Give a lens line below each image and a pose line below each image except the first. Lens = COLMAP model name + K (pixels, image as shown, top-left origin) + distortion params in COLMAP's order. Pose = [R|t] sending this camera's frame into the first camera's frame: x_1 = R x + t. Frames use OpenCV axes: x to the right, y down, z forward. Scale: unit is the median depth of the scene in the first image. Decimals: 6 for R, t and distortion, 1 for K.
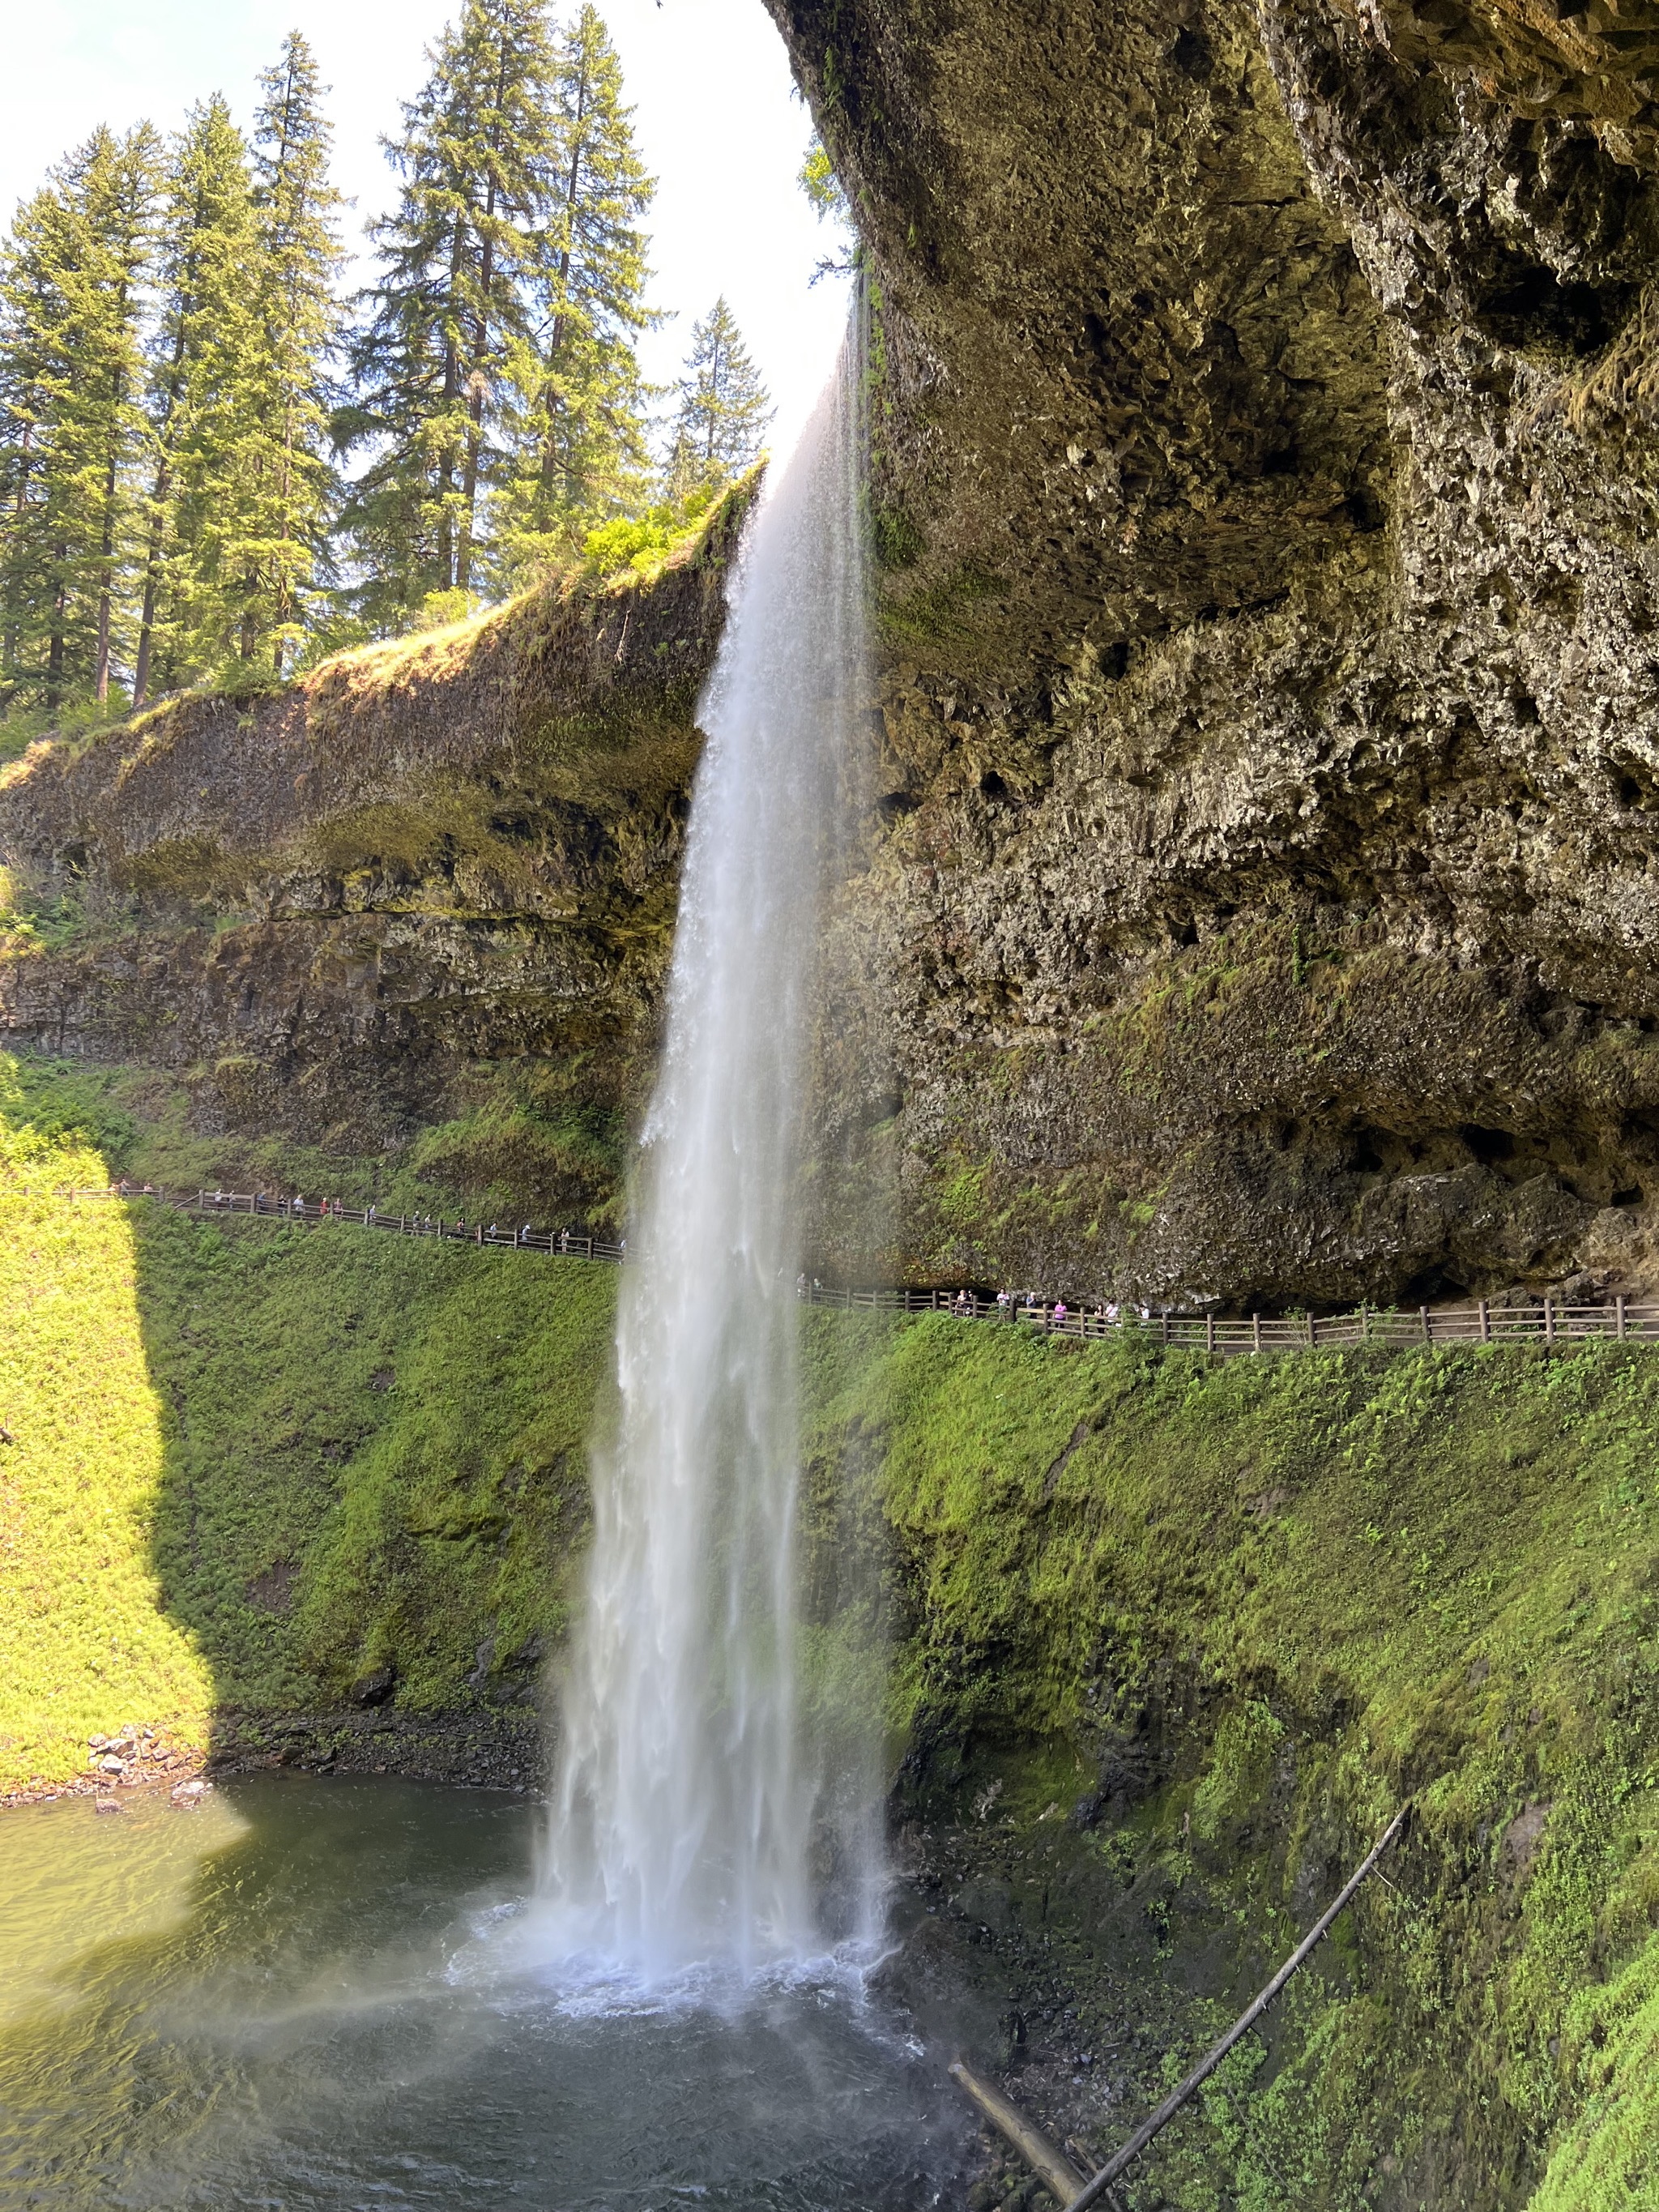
lens RADIAL K [[1647.3, 0, 840.1], [0, 1647.3, 1107.1], [0, 0, 1]] dist [0.048471, -0.036375]
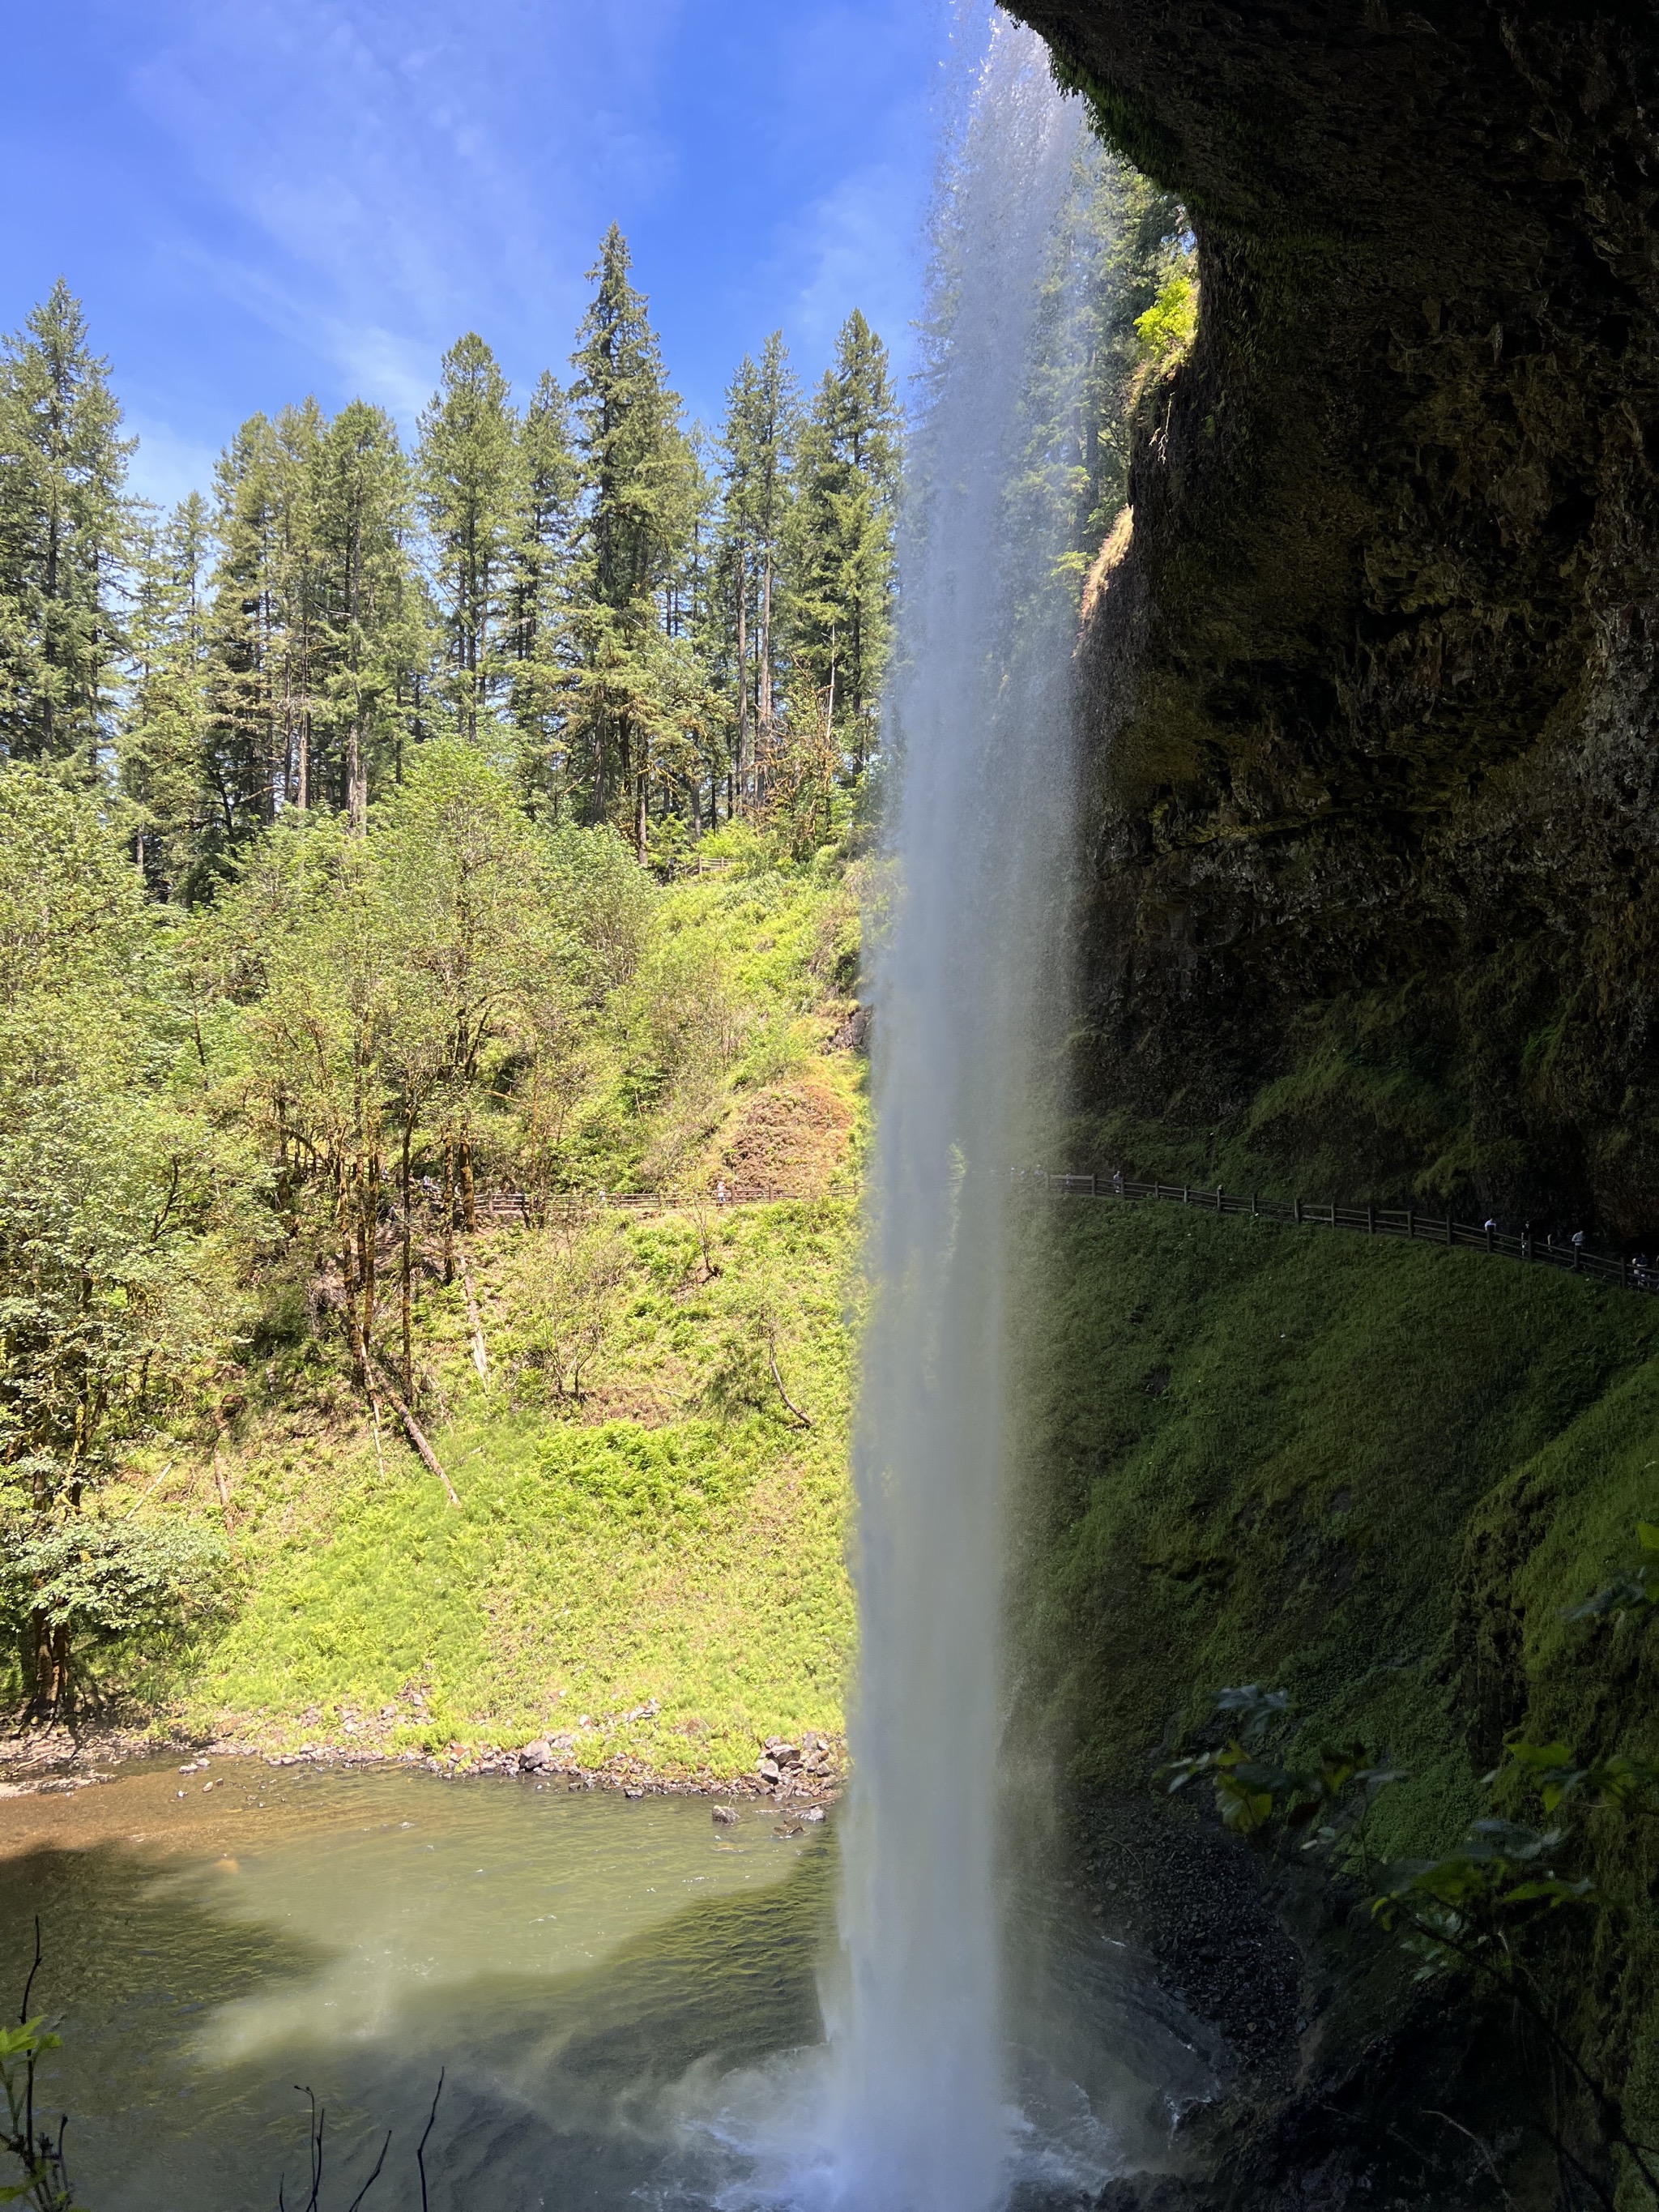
lens RADIAL K [[1647.3, 0, 828.7], [0, 1647.3, 1105.3], [0, 0, 1]] dist [0.048471, -0.036375]
pose [[0.688513, -0.081479, -0.720632, 0.220249], [0.090063, 0.995583, -0.026519, 0.025629], [0.719610, -0.046644, 0.692810, 0.258844]]
